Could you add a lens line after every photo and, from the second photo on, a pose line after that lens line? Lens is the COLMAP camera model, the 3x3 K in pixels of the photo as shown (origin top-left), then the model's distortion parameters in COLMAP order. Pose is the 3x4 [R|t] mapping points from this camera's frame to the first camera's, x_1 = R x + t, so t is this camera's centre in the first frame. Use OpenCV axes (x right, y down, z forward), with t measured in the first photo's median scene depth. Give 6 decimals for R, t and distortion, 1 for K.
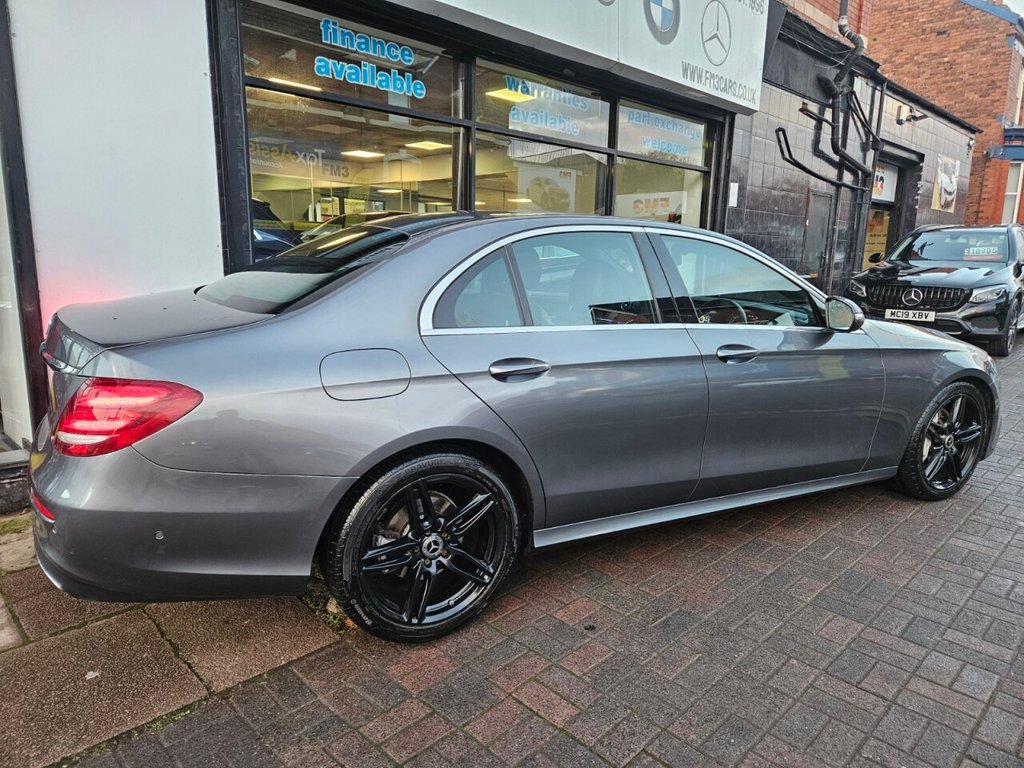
lens RADIAL K [[674.2, 0, 502.7], [0, 674.2, 382.0], [0, 0, 1]] dist [0.072346, -0.052705]
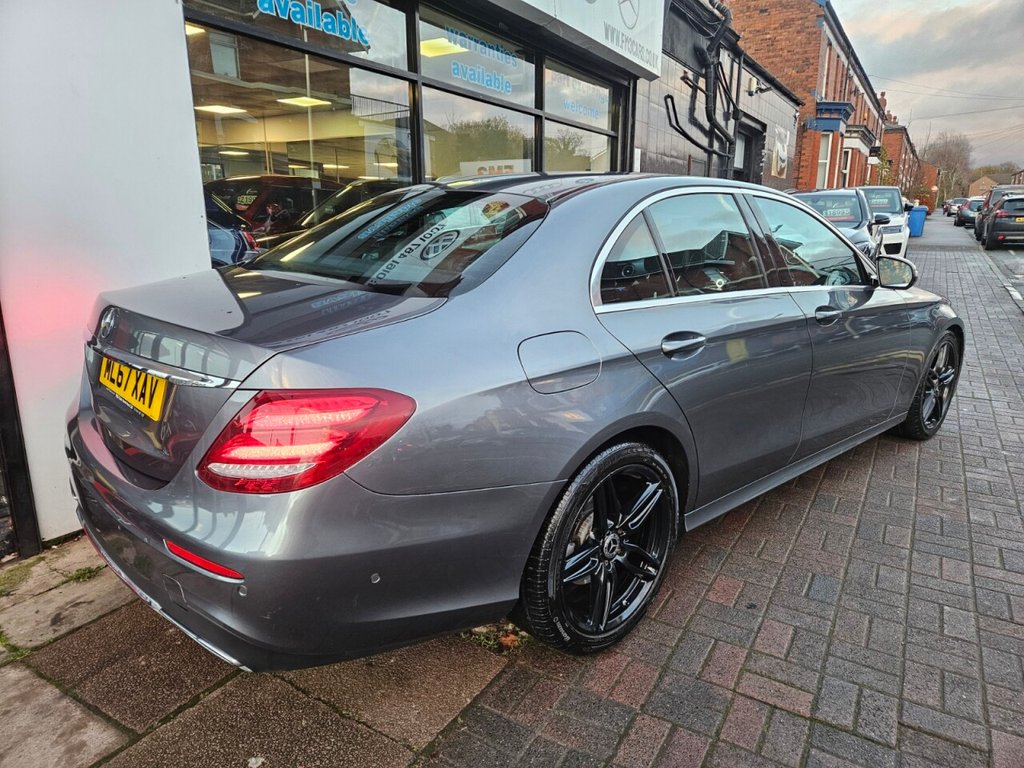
lens RADIAL K [[673.5, 0, 517.4], [0, 673.5, 383.8], [0, 0, 1]] dist [0.080167, -0.062178]
pose [[0.966538, -0.076214, 0.244941, -0.137761], [0.064338, 0.996348, 0.056141, -0.010513], [-0.248326, -0.038503, 0.967911, 0.050836]]
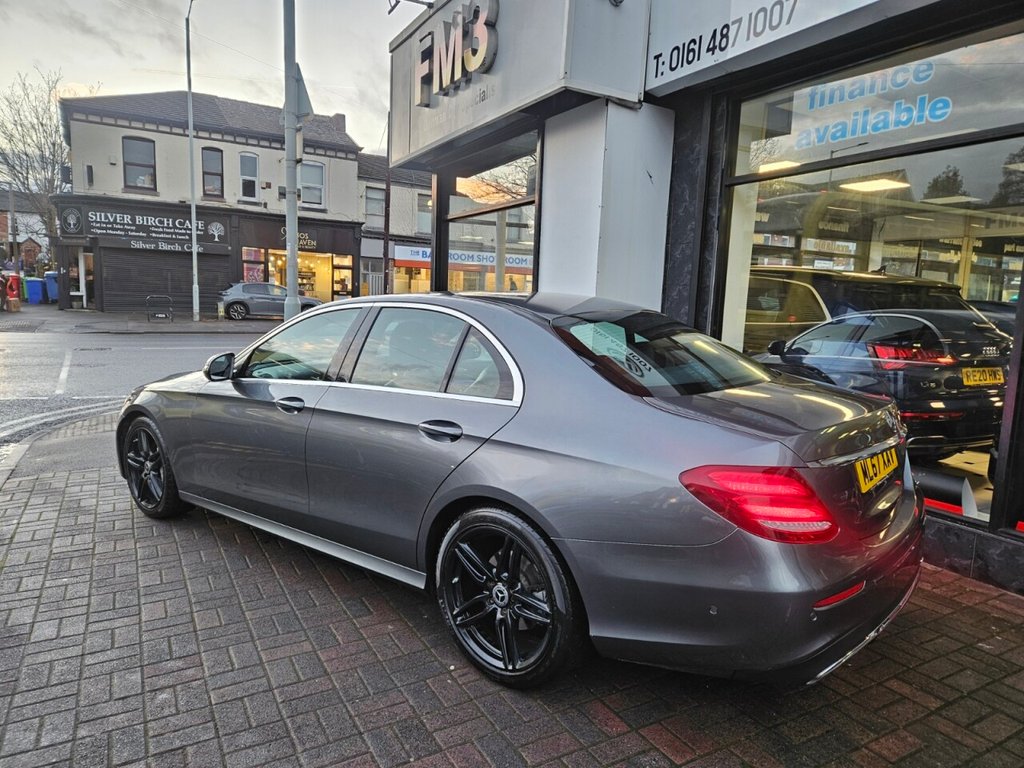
lens RADIAL K [[676.0, 0, 508.4], [0, 676.0, 388.5], [0, 0, 1]] dist [0.081078, -0.063849]
pose [[-0.262607, 0.100105, -0.959696, 0.514246], [-0.220440, 0.962076, 0.160673, -0.131411], [0.939385, 0.253749, -0.230581, 0.617996]]
